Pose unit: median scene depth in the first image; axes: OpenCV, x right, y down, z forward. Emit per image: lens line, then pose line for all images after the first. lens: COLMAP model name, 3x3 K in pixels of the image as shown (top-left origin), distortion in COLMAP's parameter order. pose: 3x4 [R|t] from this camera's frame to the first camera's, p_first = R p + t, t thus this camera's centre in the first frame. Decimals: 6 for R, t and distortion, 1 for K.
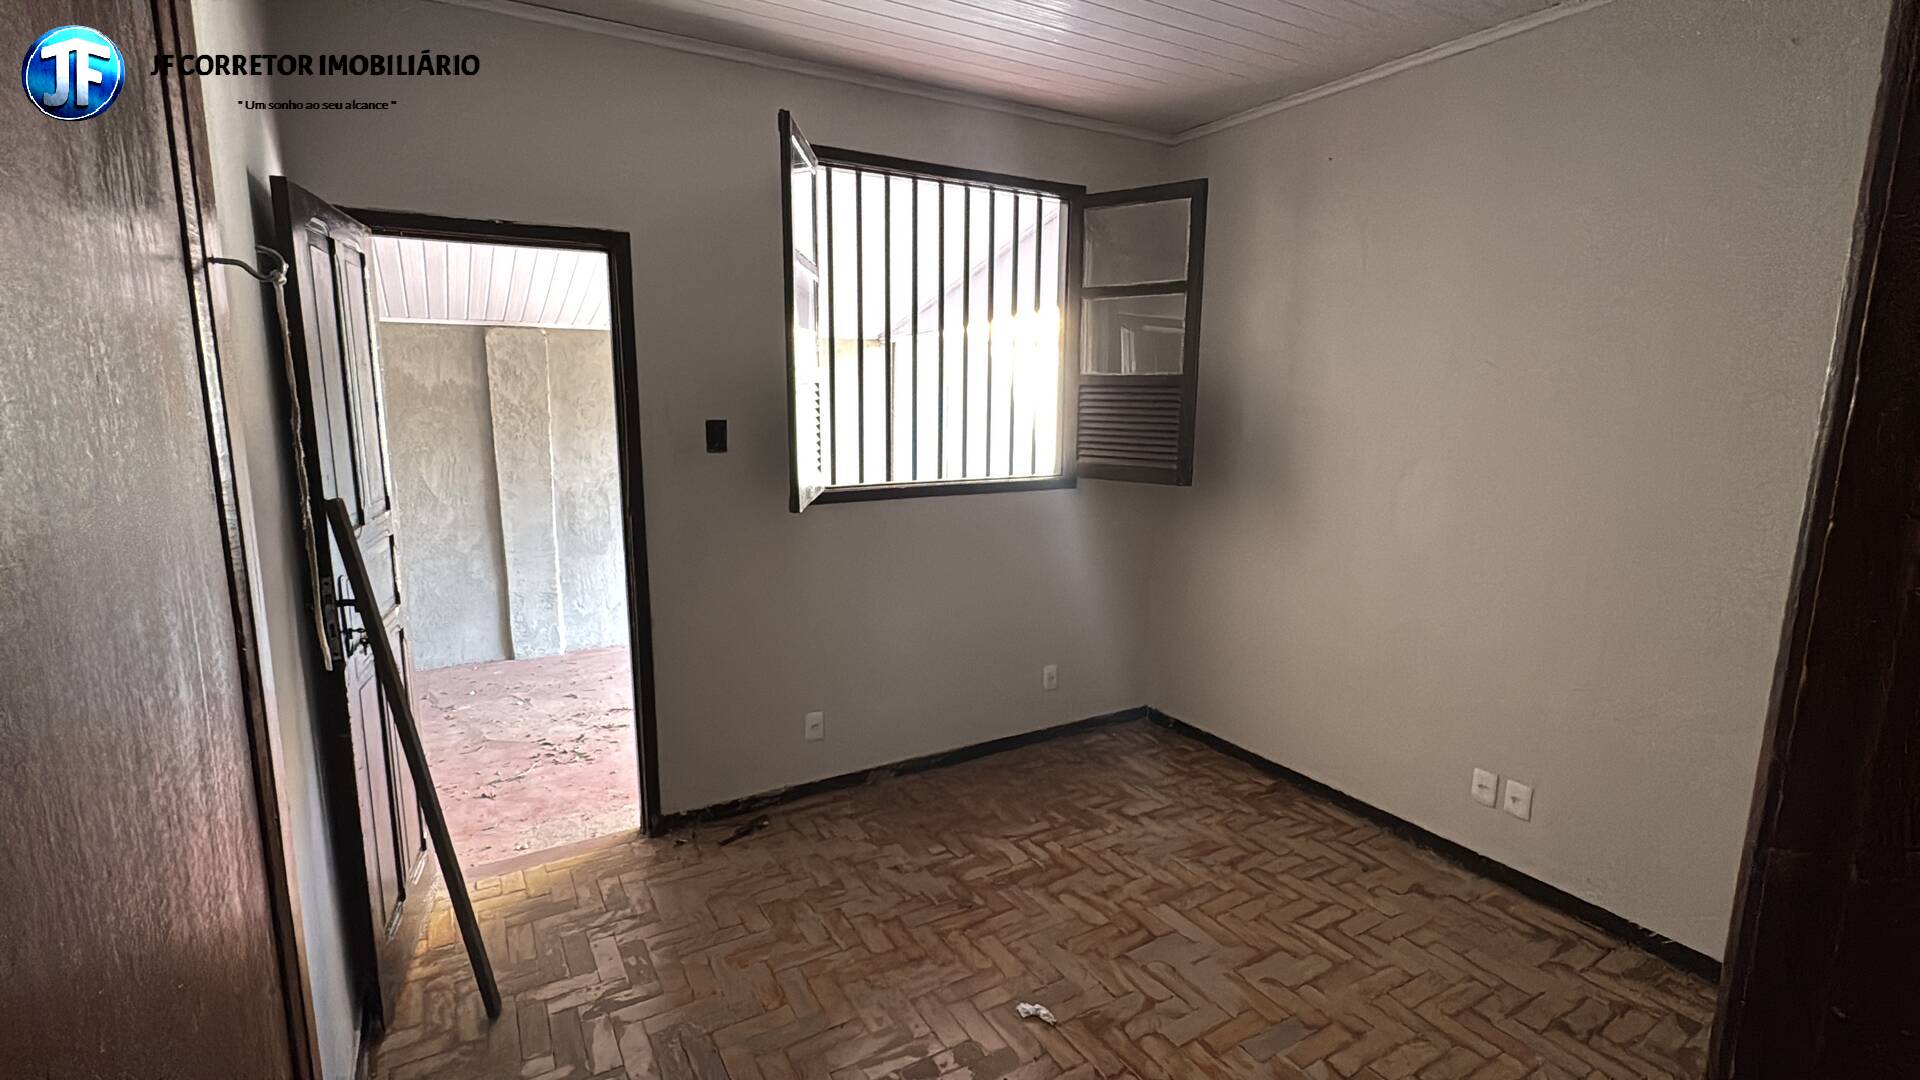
lens RADIAL K [[876.2, 0, 976.7], [0, 876.2, 545.7], [0, 0, 1]] dist [-0.007991, 0.000564]
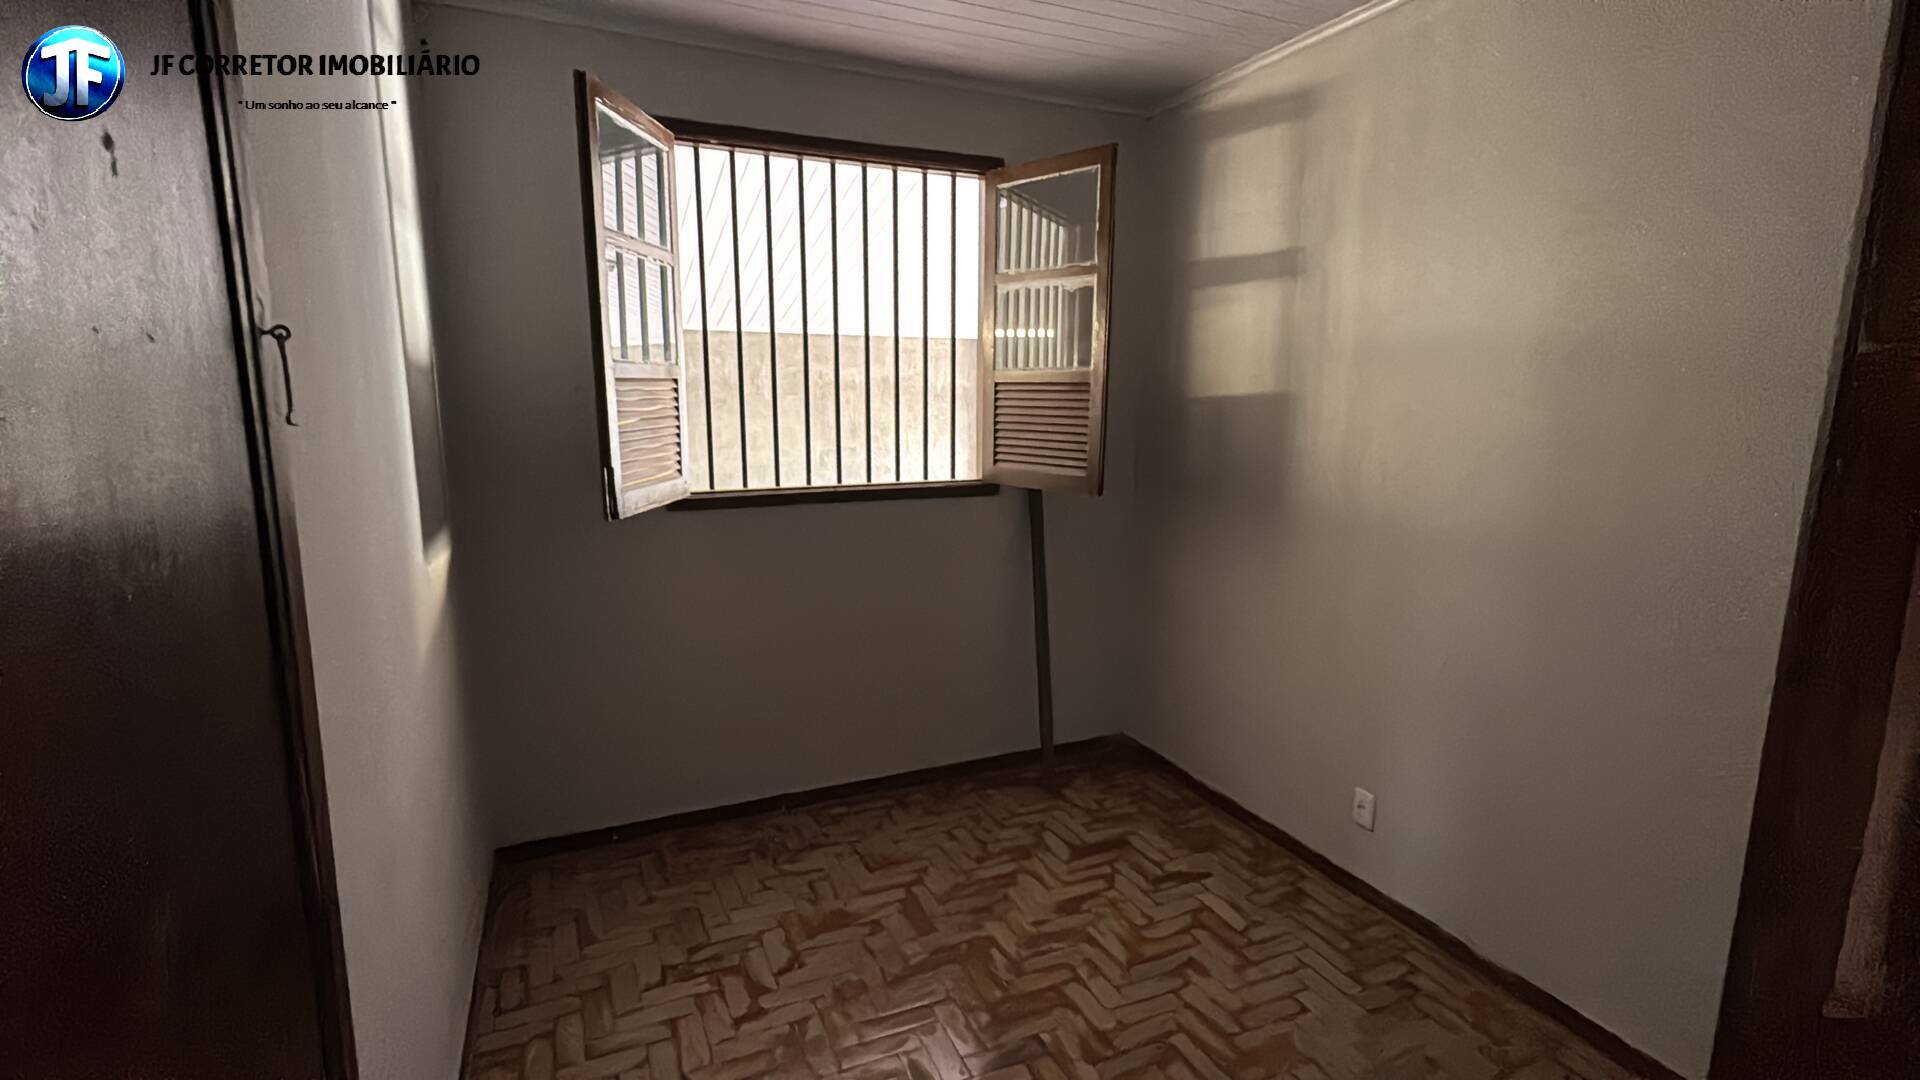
lens RADIAL K [[876.2, 0, 951.9], [0, 876.2, 532.6], [0, 0, 1]] dist [-0.007991, 0.000564]
pose [[0.993458, 0.017352, -0.112872, 0.212343], [-0.018644, 0.999772, -0.010398, -0.022539], [0.112666, 0.012435, 0.993555, 0.127788]]
